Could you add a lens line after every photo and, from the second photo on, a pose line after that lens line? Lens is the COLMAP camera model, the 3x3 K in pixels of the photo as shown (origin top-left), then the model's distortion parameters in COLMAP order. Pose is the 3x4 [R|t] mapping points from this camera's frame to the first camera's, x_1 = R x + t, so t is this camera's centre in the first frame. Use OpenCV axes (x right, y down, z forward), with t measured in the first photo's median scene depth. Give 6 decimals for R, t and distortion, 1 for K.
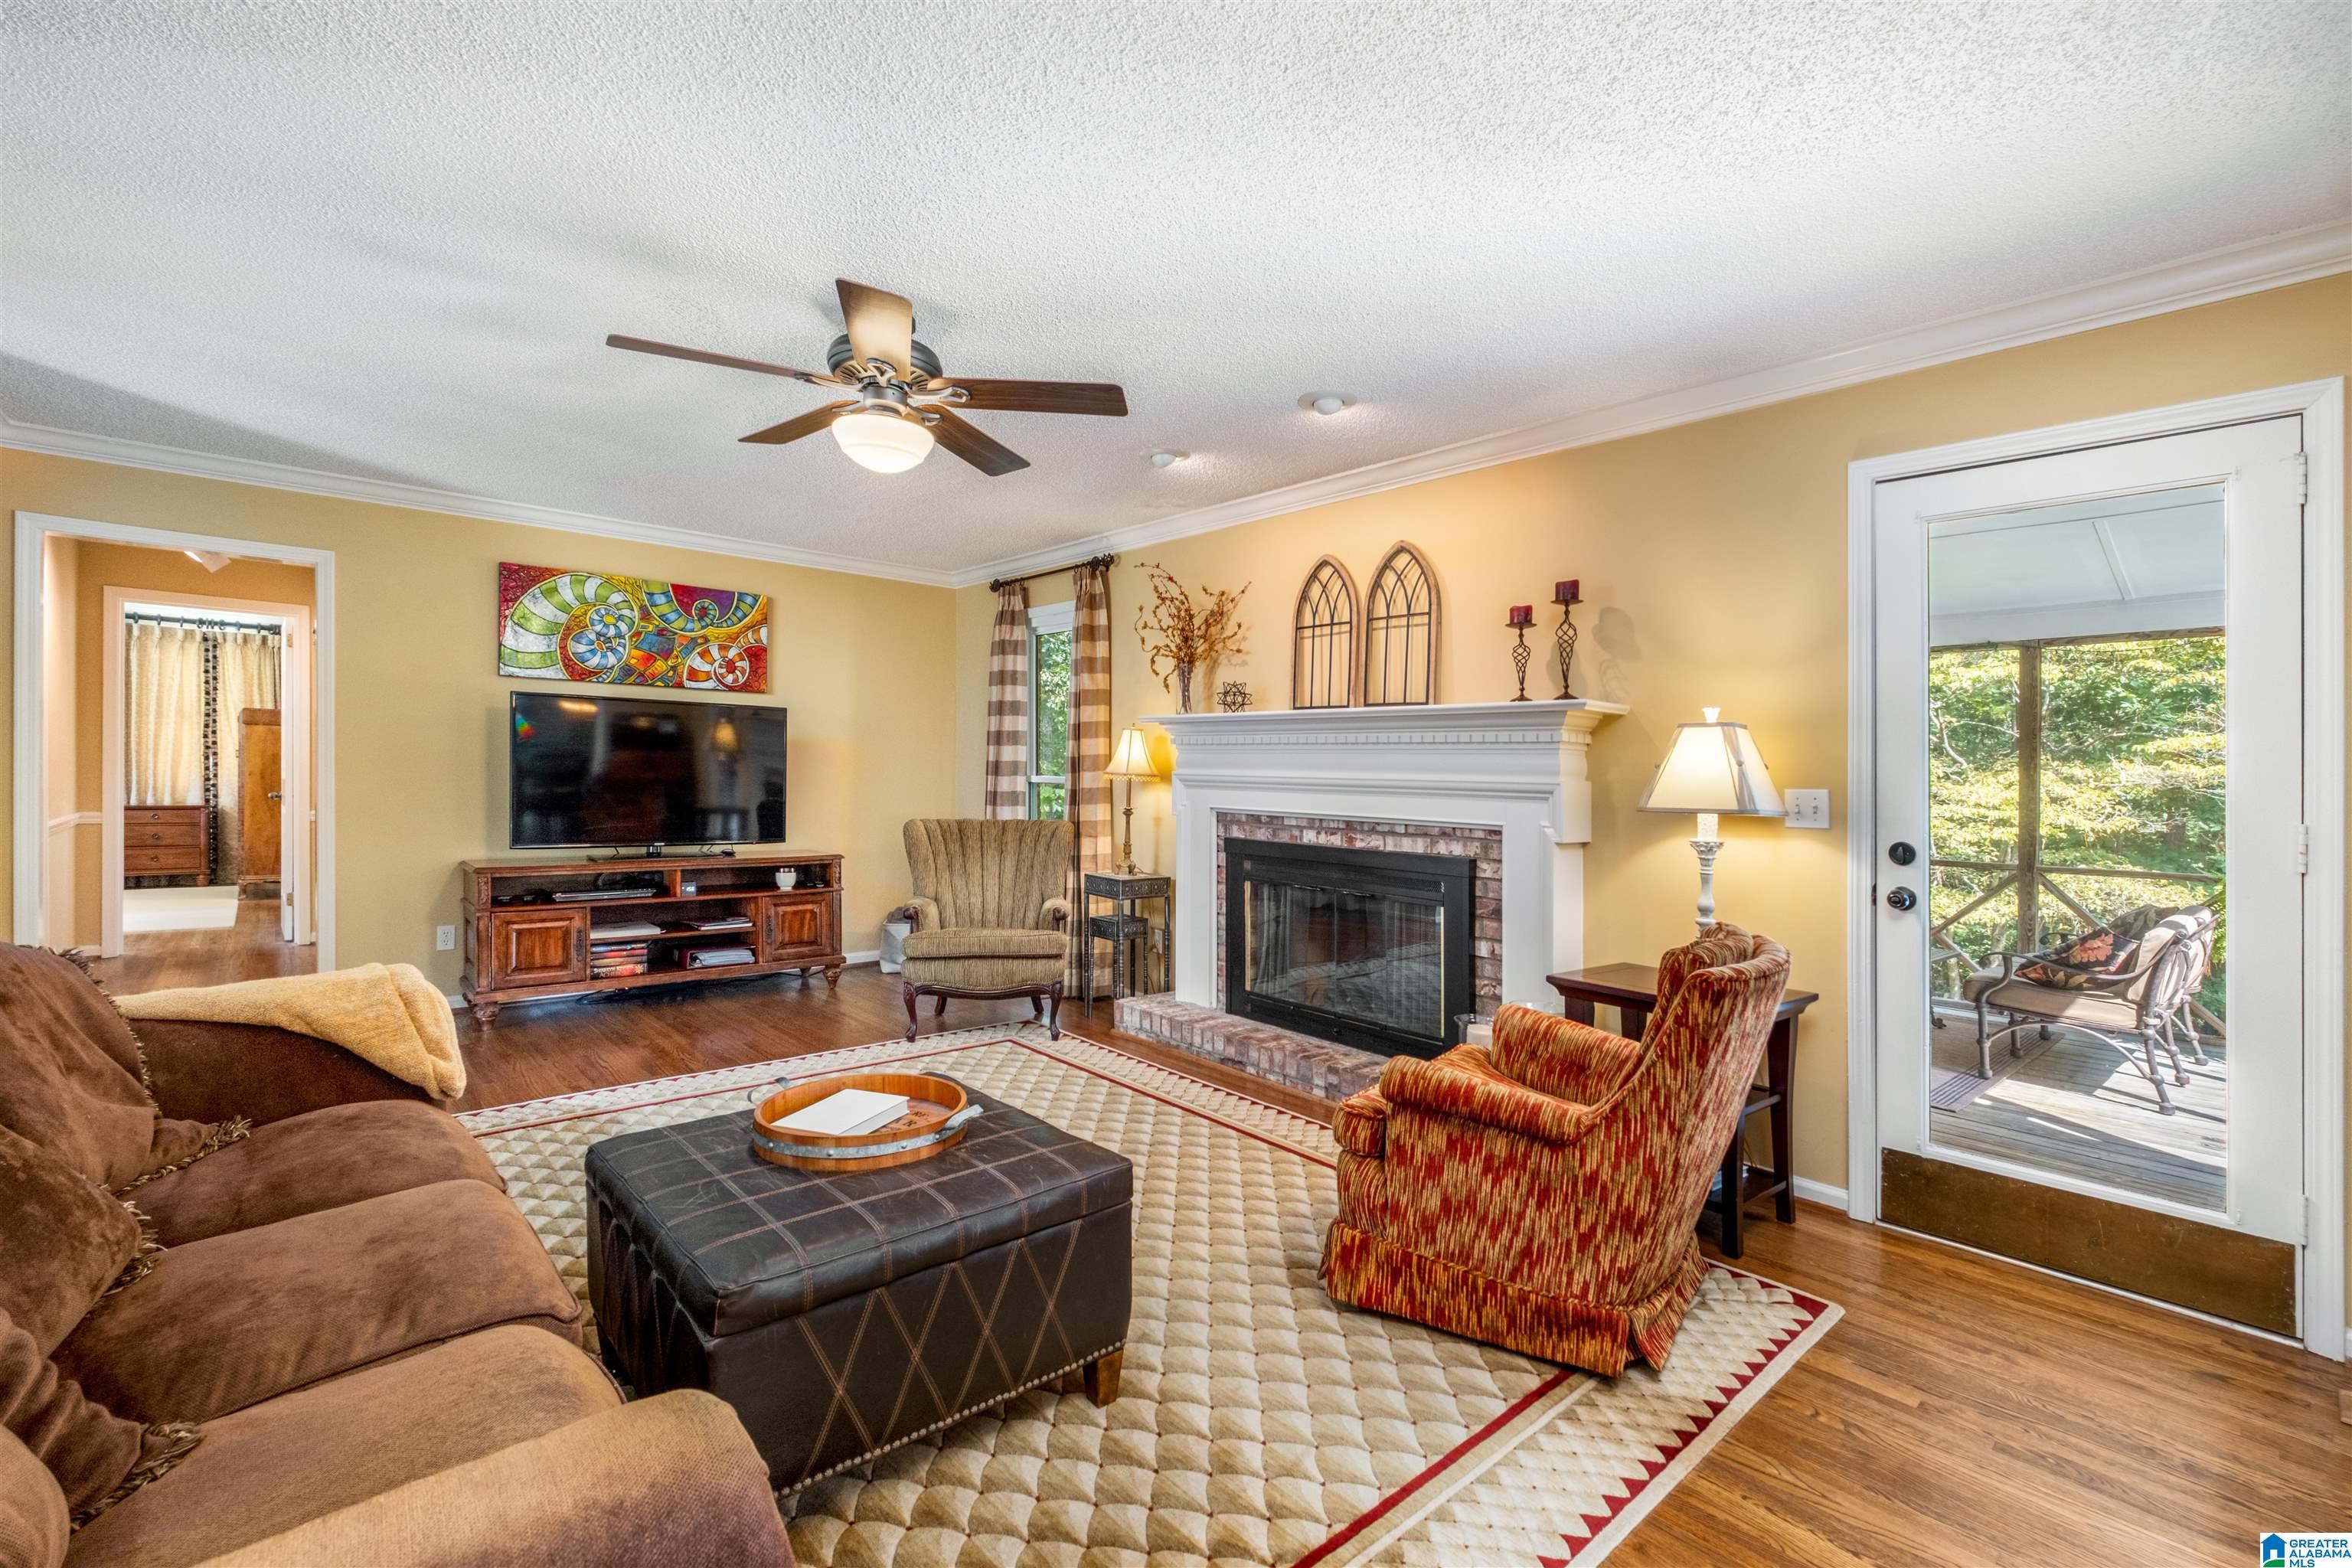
lens RADIAL K [[1036.0, 0, 1176.6], [0, 1036.0, 783.8], [0, 0, 1]] dist [0.001271, 0.000449]
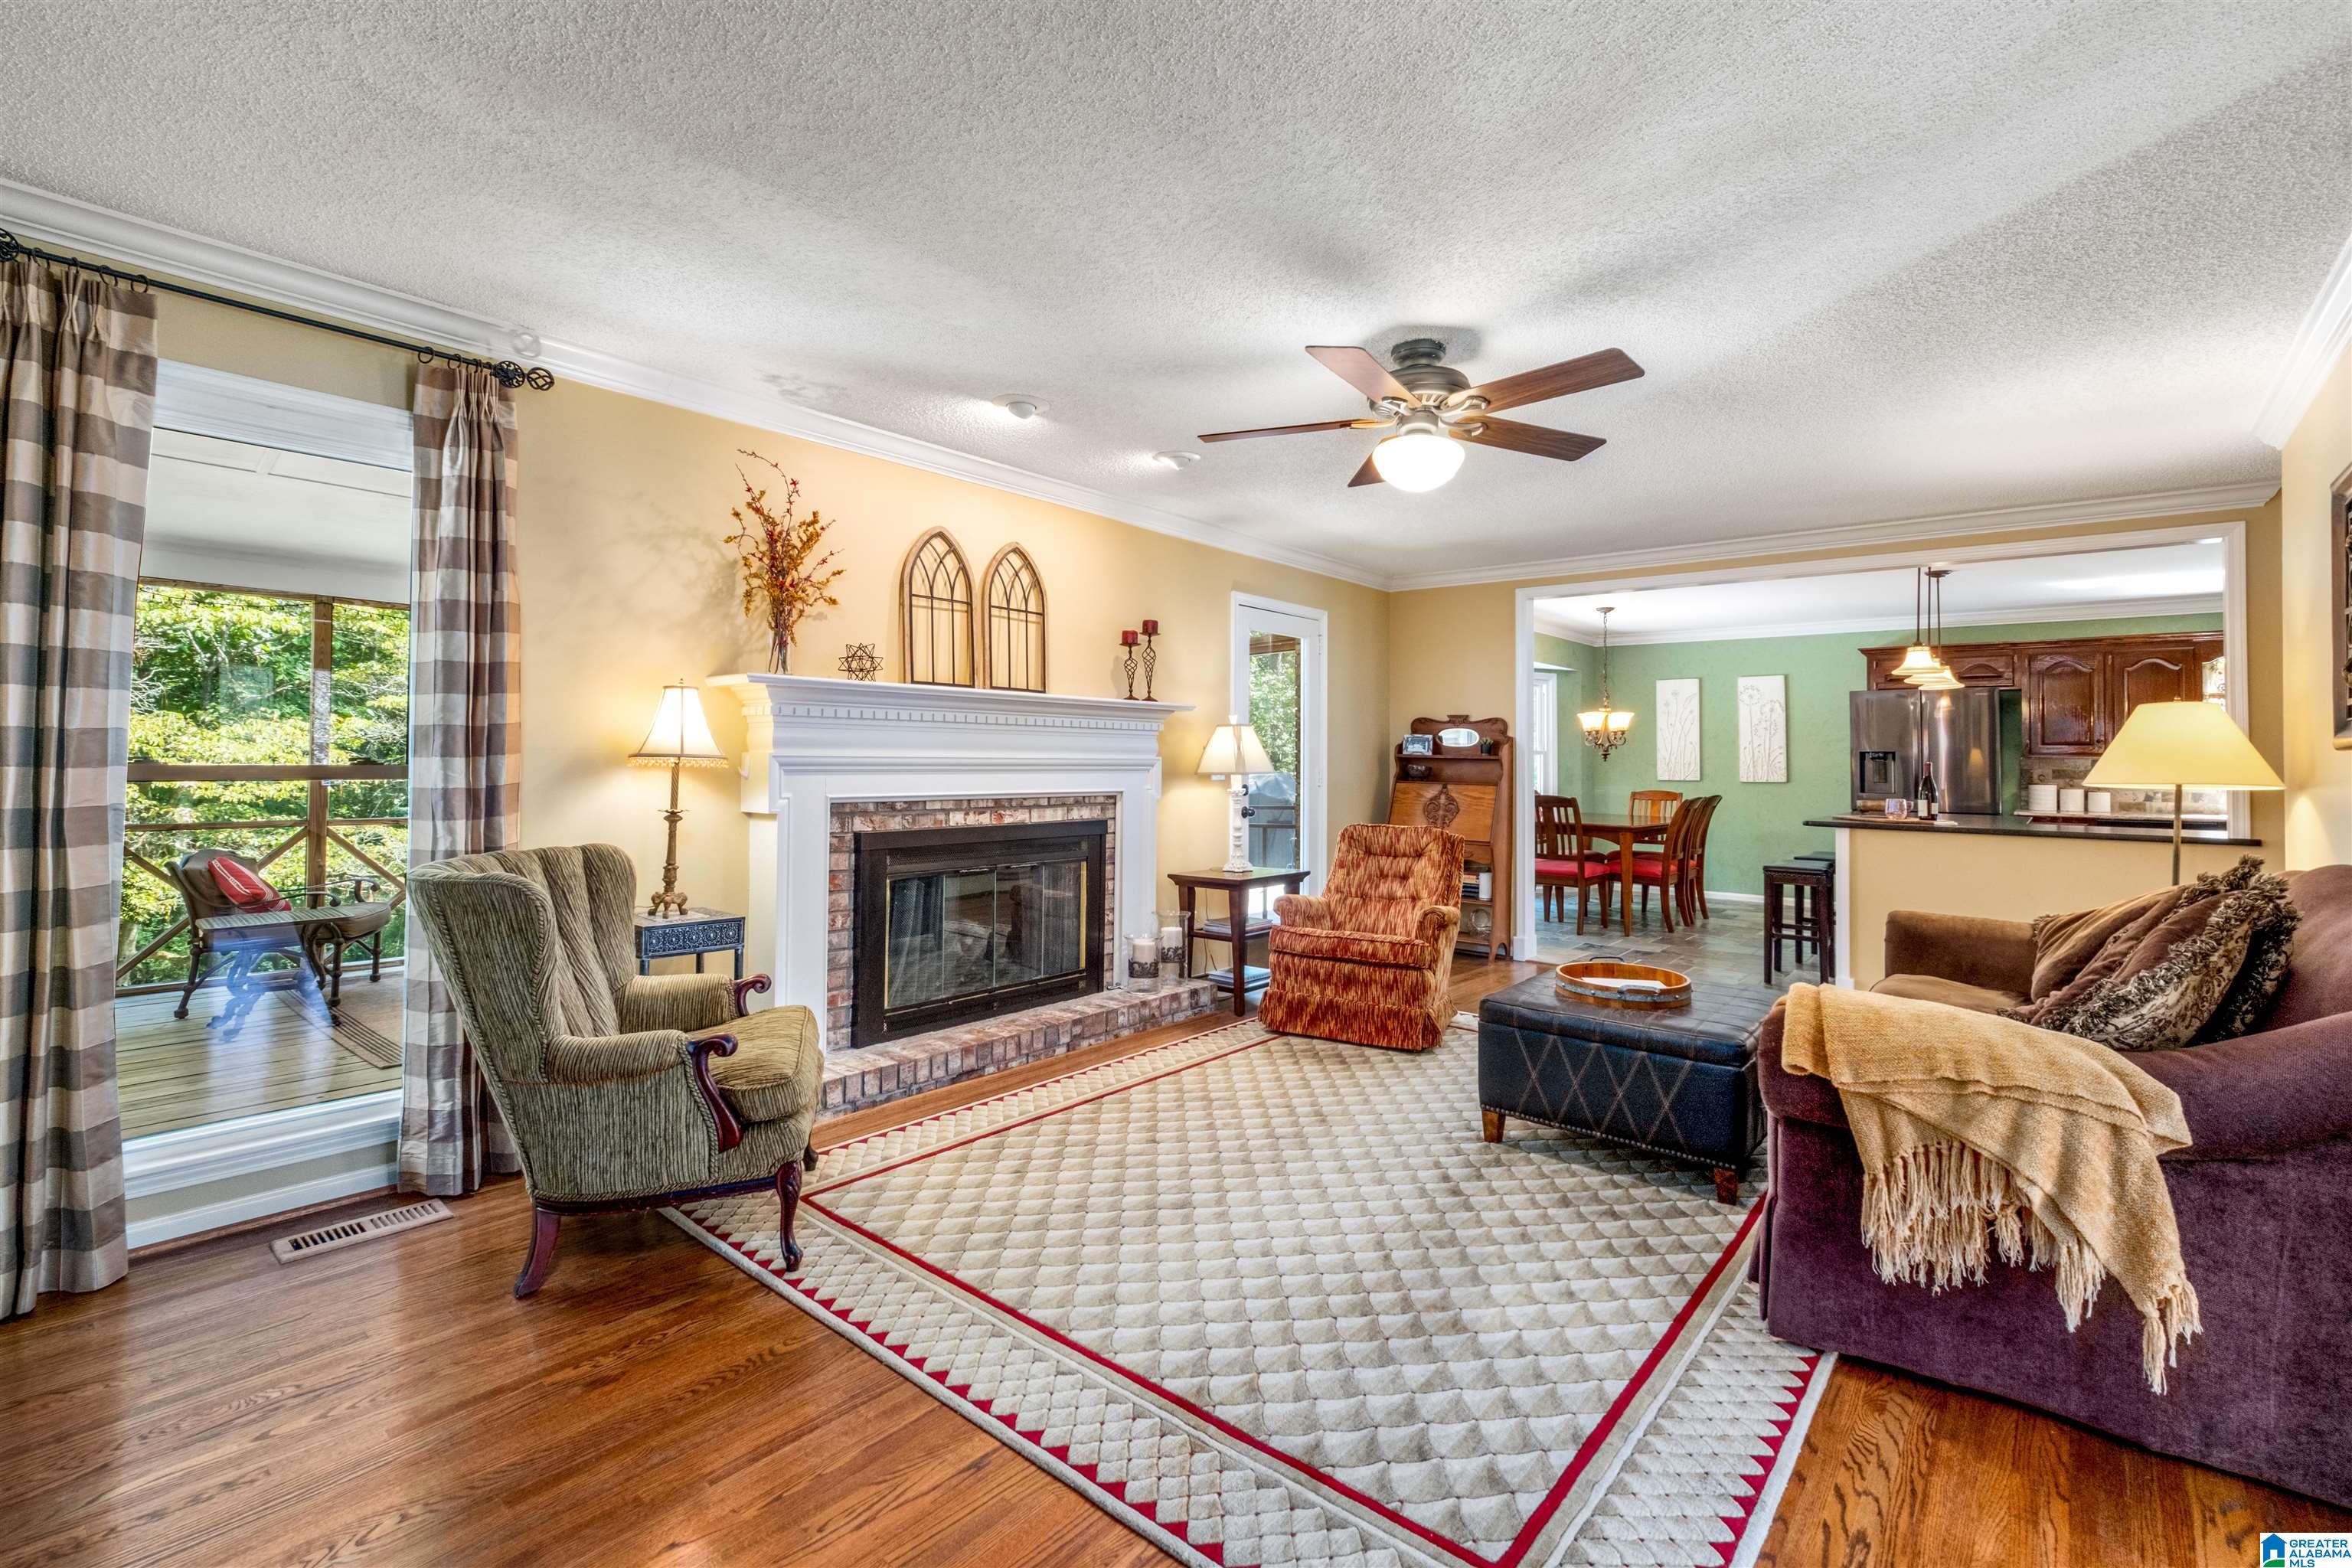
lens RADIAL K [[1036.0, 0, 1194.7], [0, 1036.0, 727.4], [0, 0, 1]] dist [0.001271, 0.000449]
pose [[-0.143437, 0.002037, 0.989657, -0.862692], [-0.005385, 0.999981, -0.002838, -0.033068], [-0.989645, -0.005737, -0.143424, 0.923243]]
